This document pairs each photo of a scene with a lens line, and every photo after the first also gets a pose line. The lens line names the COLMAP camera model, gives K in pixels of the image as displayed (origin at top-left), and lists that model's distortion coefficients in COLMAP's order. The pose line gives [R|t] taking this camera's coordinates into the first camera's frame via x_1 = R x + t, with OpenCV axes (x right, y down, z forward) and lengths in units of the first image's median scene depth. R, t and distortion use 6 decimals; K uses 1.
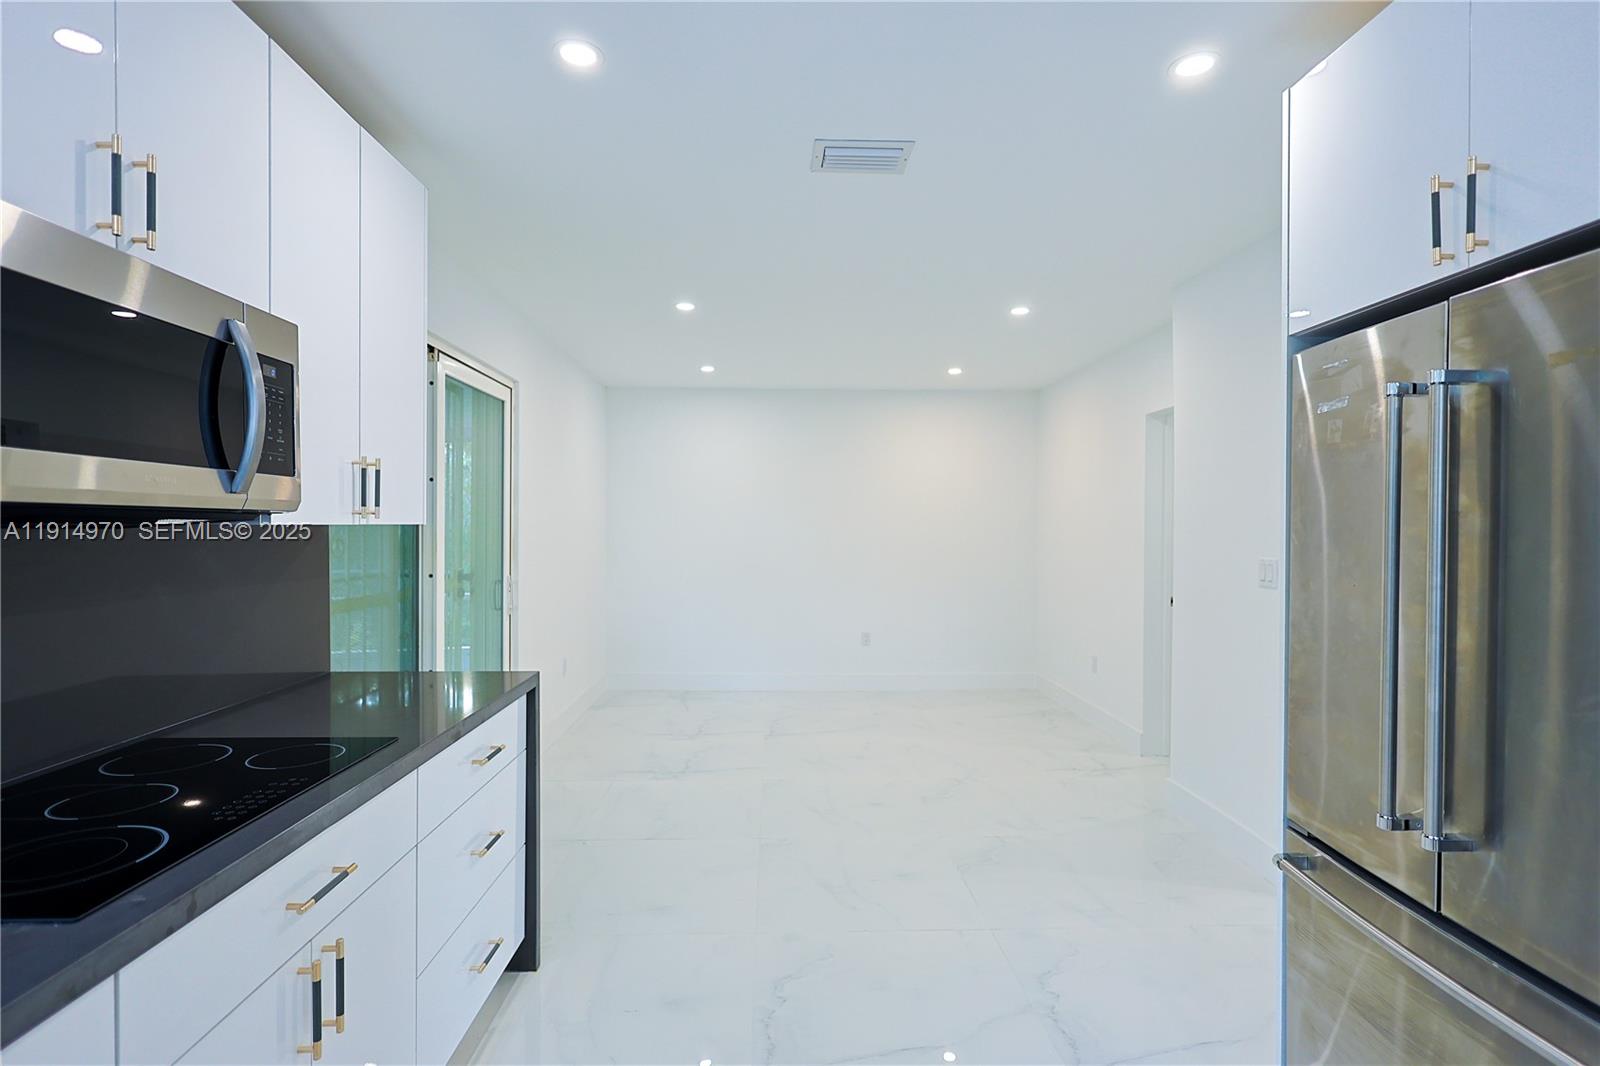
lens RADIAL K [[779.1, 0, 804.6], [0, 779.1, 536.3], [0, 0, 1]] dist [0.004011, 0.001053]
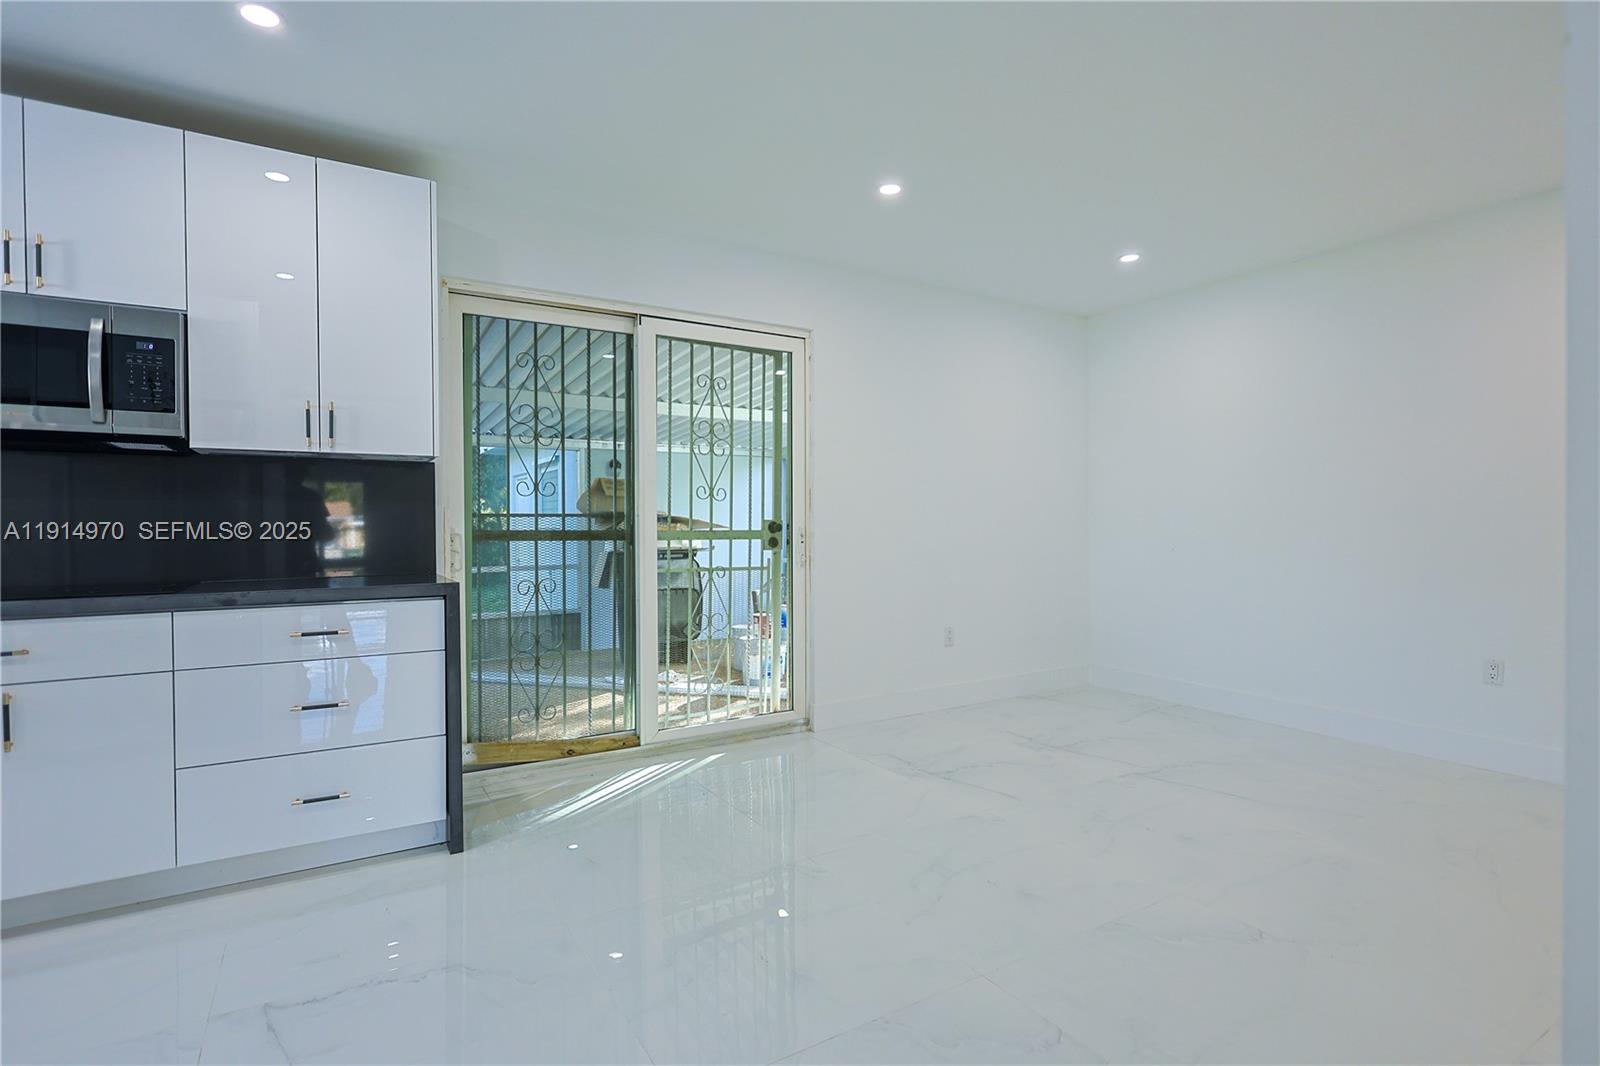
lens RADIAL K [[779.1, 0, 804.6], [0, 779.1, 536.3], [0, 0, 1]] dist [0.004011, 0.001053]
pose [[0.479354, 0.000875, -0.877621, 1.043190], [-0.001930, 0.999998, -0.000057, 0.132876], [0.877620, 0.001721, 0.479355, 1.095723]]
